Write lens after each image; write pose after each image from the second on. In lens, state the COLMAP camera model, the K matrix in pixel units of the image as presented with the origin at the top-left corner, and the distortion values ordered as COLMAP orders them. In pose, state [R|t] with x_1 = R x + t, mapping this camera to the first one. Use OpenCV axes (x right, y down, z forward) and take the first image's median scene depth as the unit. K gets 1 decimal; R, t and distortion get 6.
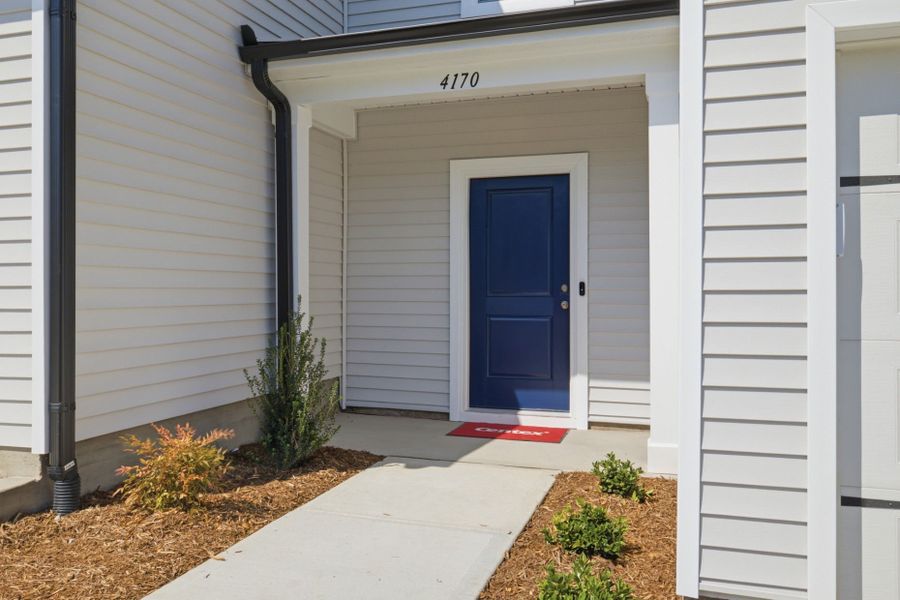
lens RADIAL K [[785.2, 0, 415.8], [0, 785.2, 284.1], [0, 0, 1]] dist [0.005086, 0.001319]
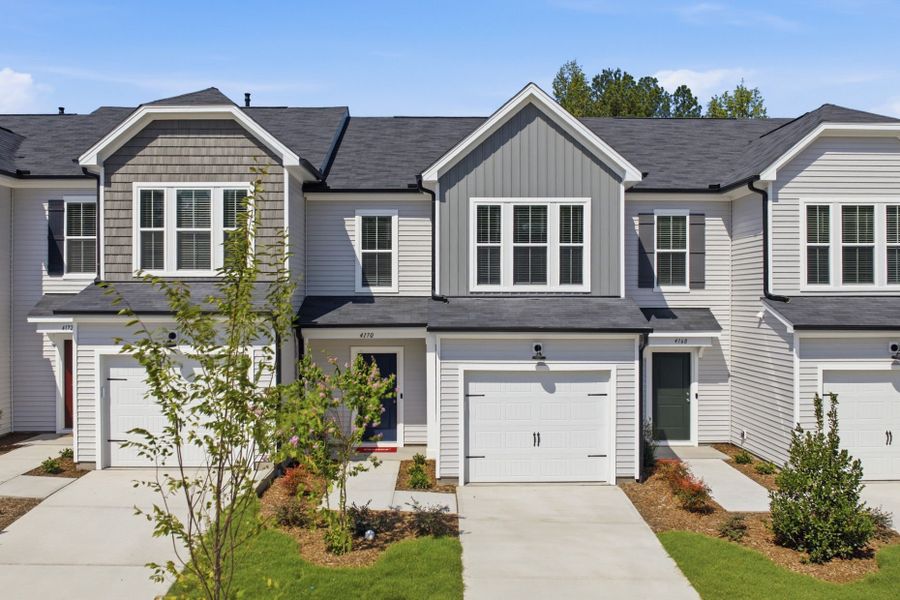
lens RADIAL K [[824.6, 0, 450.0], [0, 824.6, 300.0], [0, 0, 1]] dist [-0.014236, -0.015316]
pose [[0.940162, -0.004416, 0.340700, -0.753576], [0.003421, 0.999988, 0.003521, -0.419300], [-0.340711, -0.002145, 0.940166, -2.186446]]
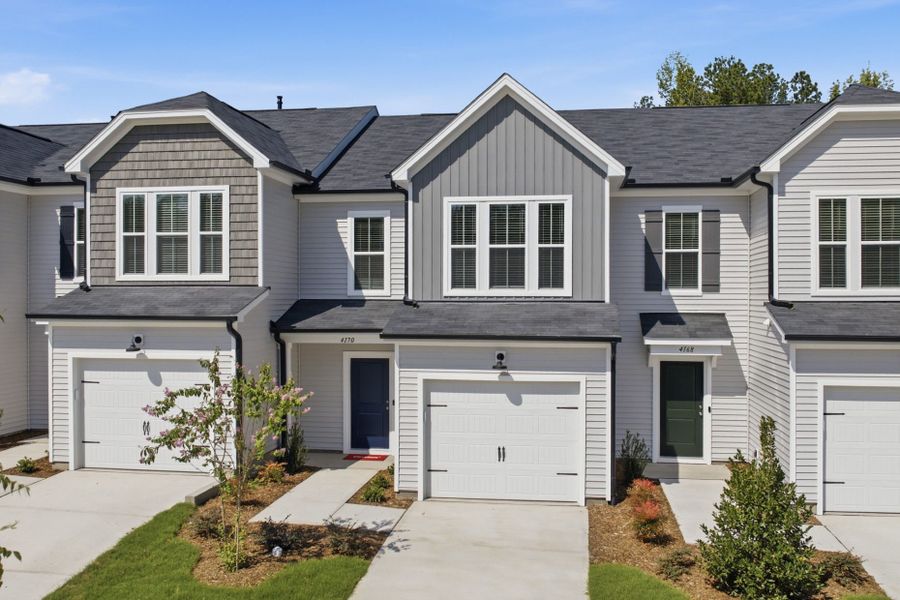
lens RADIAL K [[824.6, 0, 450.0], [0, 824.6, 300.0], [0, 0, 1]] dist [-0.014236, -0.015316]
pose [[0.982060, -0.003290, 0.188540, -0.153878], [0.002246, 0.999981, 0.005752, -0.442011], [-0.188556, -0.005226, 0.982049, -2.200444]]
